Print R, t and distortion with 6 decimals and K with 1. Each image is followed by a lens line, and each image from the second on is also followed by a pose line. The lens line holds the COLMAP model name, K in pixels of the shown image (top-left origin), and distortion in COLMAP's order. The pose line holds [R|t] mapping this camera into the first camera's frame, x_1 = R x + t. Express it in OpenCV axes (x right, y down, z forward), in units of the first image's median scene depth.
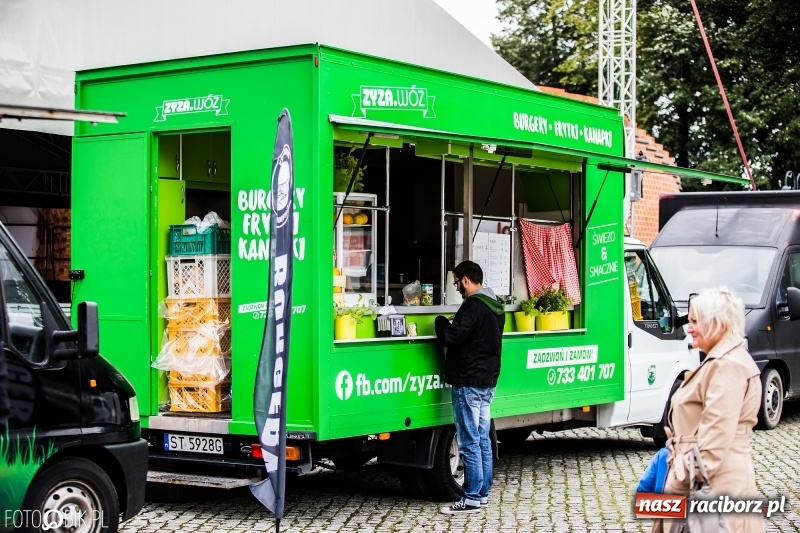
lens RADIAL K [[1603.2, 0, 400.0], [0, 1603.2, 266.5], [0, 0, 1]] dist [-0.067938, -0.273469]
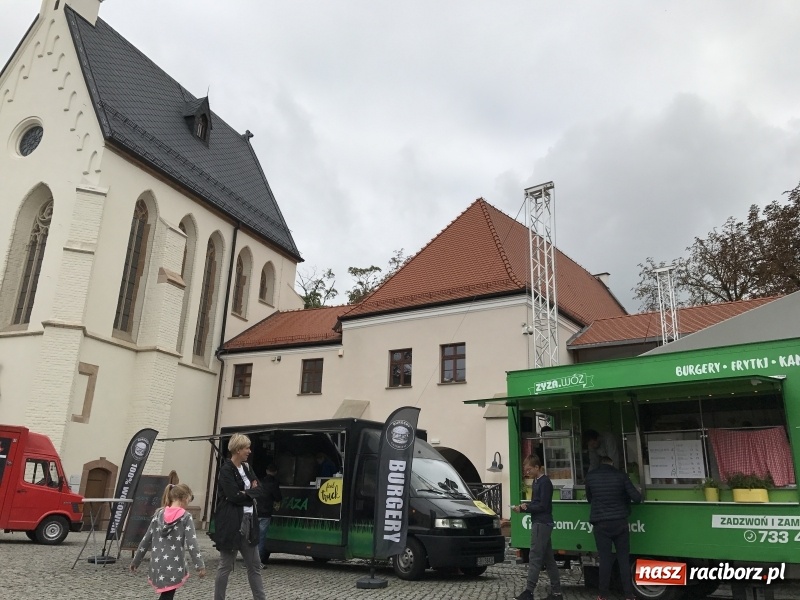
lens RADIAL K [[649.1, 0, 400.1], [0, 649.1, 296.3], [0, 0, 1]] dist [0.001383, 0.007796]
pose [[-0.066001, -0.323738, -0.943842, 0.718886], [-0.015515, 0.946123, -0.323435, 0.057198], [0.997699, -0.006703, -0.067468, 0.703922]]
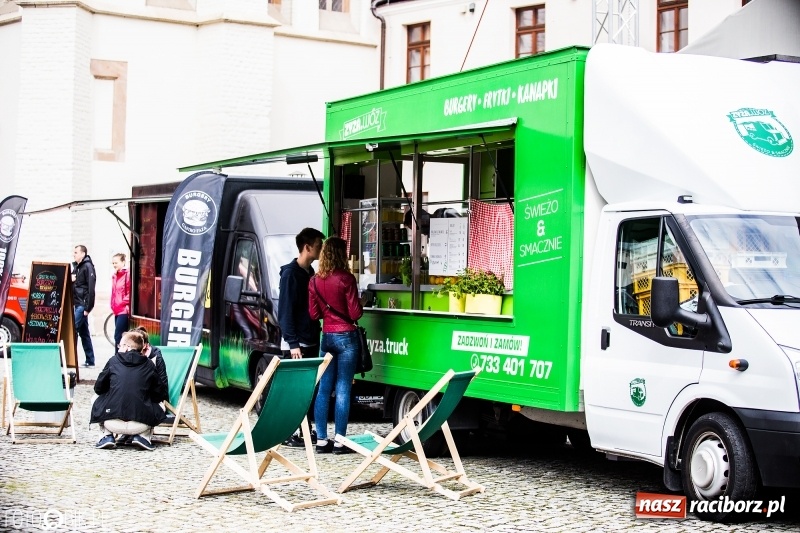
lens RADIAL K [[1603.2, 0, 400.0], [0, 1603.2, 266.5], [0, 0, 1]] dist [-0.067938, -0.273469]
pose [[-0.516448, -0.022098, -0.856033, 0.909551], [-0.011365, 0.999756, -0.018952, 0.029457], [0.856243, -0.000059, -0.516573, 1.412304]]
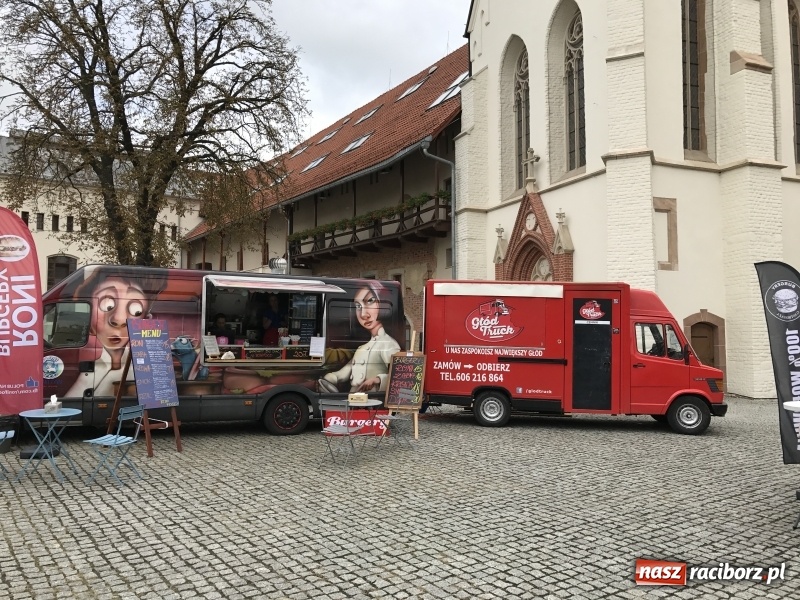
lens RADIAL K [[635.3, 0, 402.8], [0, 635.3, 296.8], [0, 0, 1]] dist [0.054086, -0.079645]
pose [[-0.760332, -0.055166, -0.647188, 0.343833], [0.000181, 0.996369, -0.085143, 0.001415], [0.649535, -0.064854, -0.757561, 0.391475]]
